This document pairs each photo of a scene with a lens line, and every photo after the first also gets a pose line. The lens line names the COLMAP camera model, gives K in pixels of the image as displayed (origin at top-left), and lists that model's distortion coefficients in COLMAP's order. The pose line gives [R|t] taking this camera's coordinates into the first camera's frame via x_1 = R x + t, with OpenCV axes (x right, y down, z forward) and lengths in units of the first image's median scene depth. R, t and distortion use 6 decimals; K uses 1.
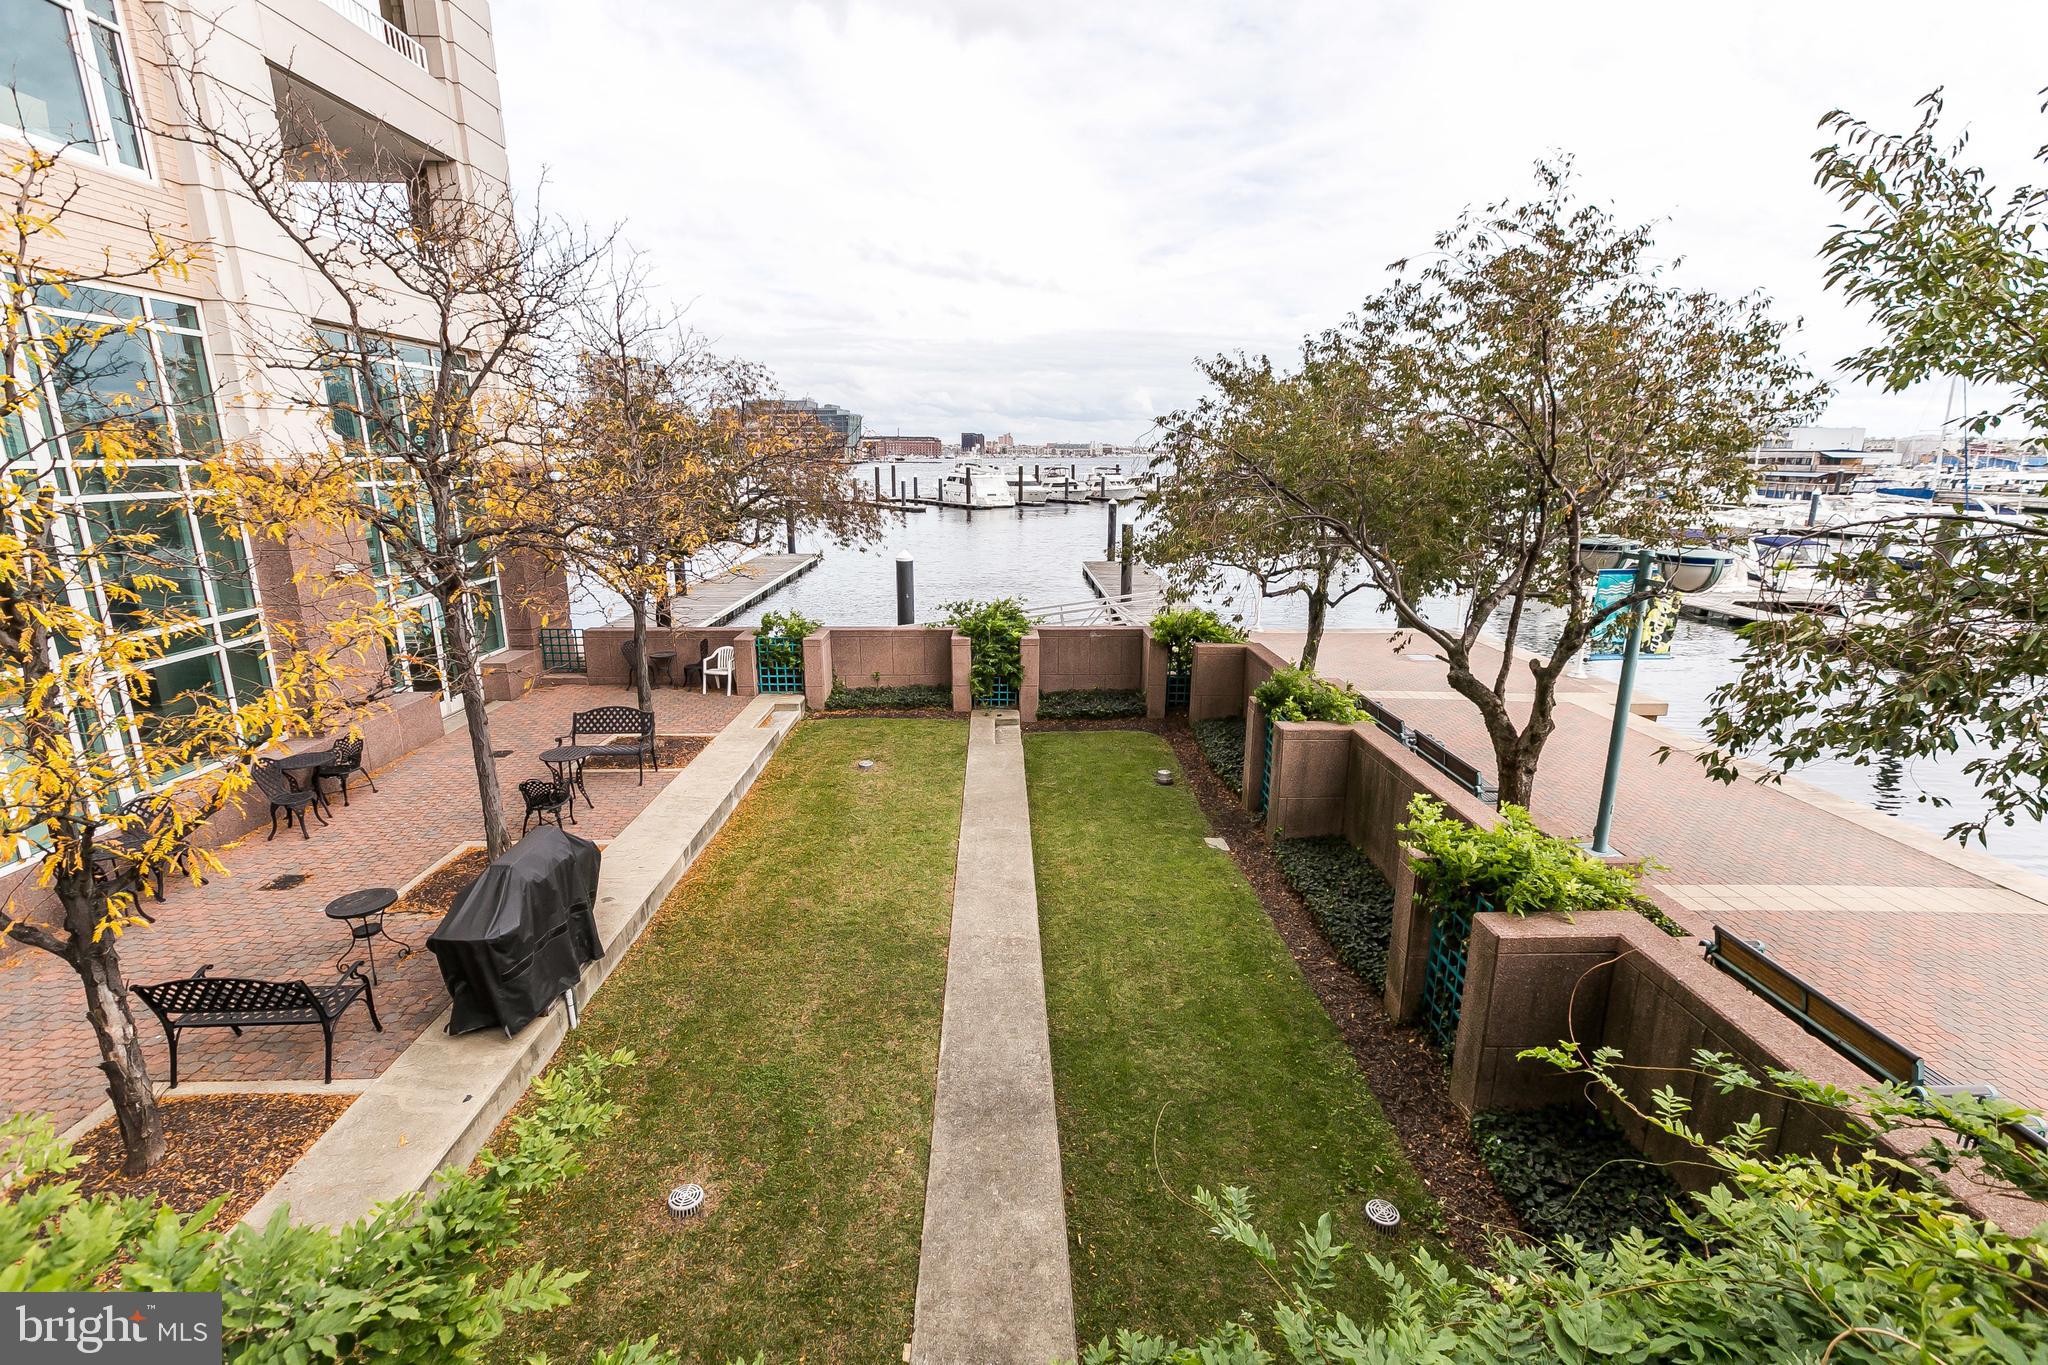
lens RADIAL K [[920.5, 0, 1023.1], [0, 920.5, 682.7], [0, 0, 1]] dist [0.012581, 0.000478]
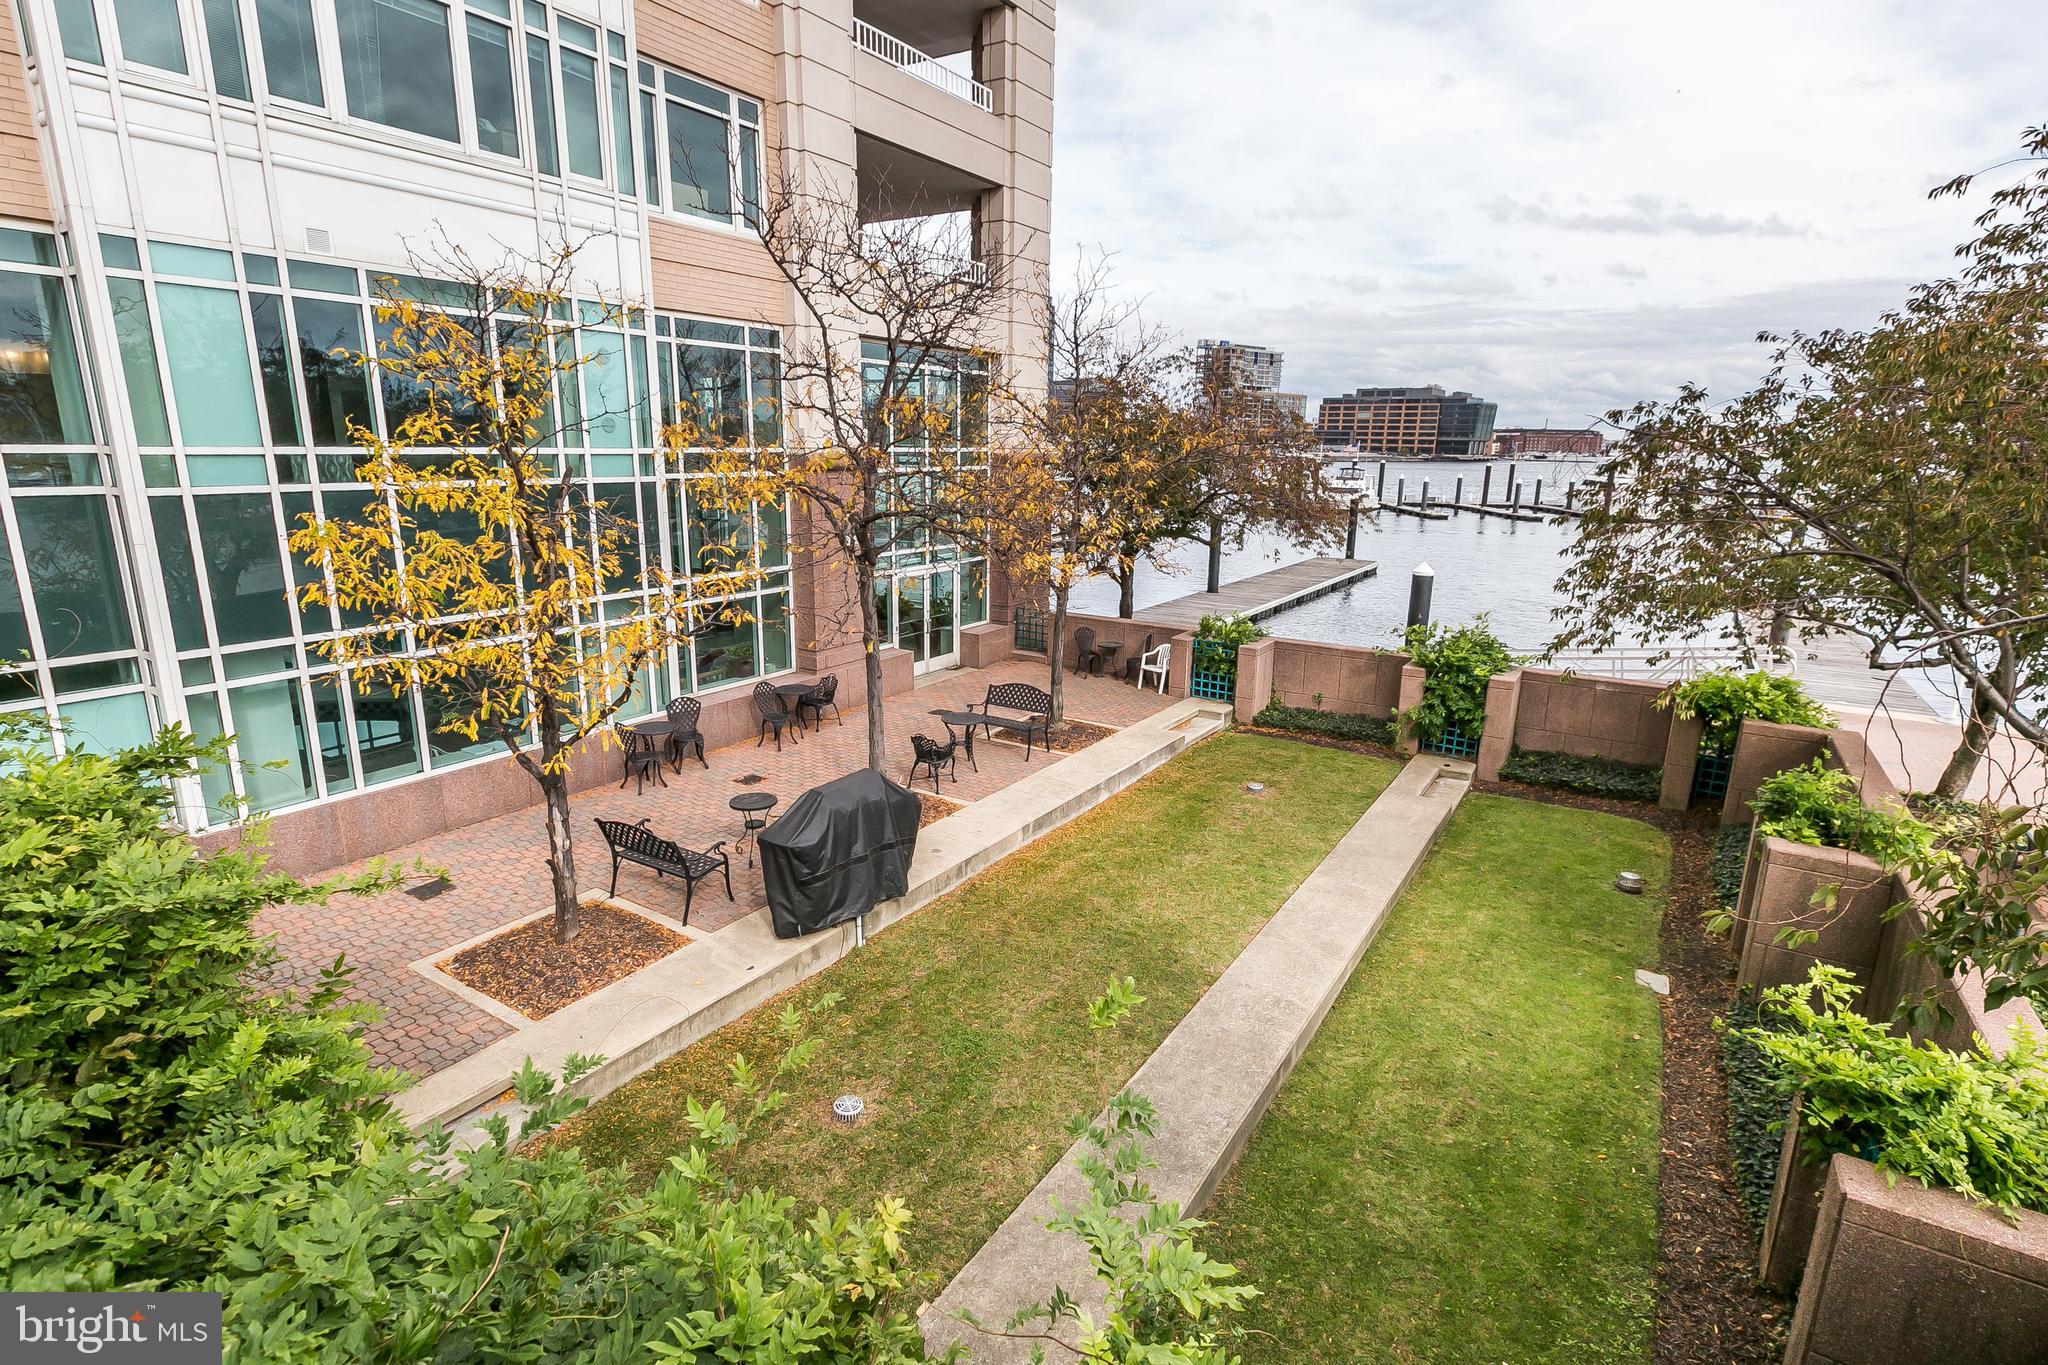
lens RADIAL K [[1007.0, 0, 1022.4], [0, 1007.0, 686.1], [0, 0, 1]] dist [0.017054, 0.000889]
pose [[0.827883, 0.144535, -0.541959, 0.162788], [-0.150395, 0.988049, 0.033763, -0.009749], [0.540362, 0.053556, 0.839727, 0.020142]]
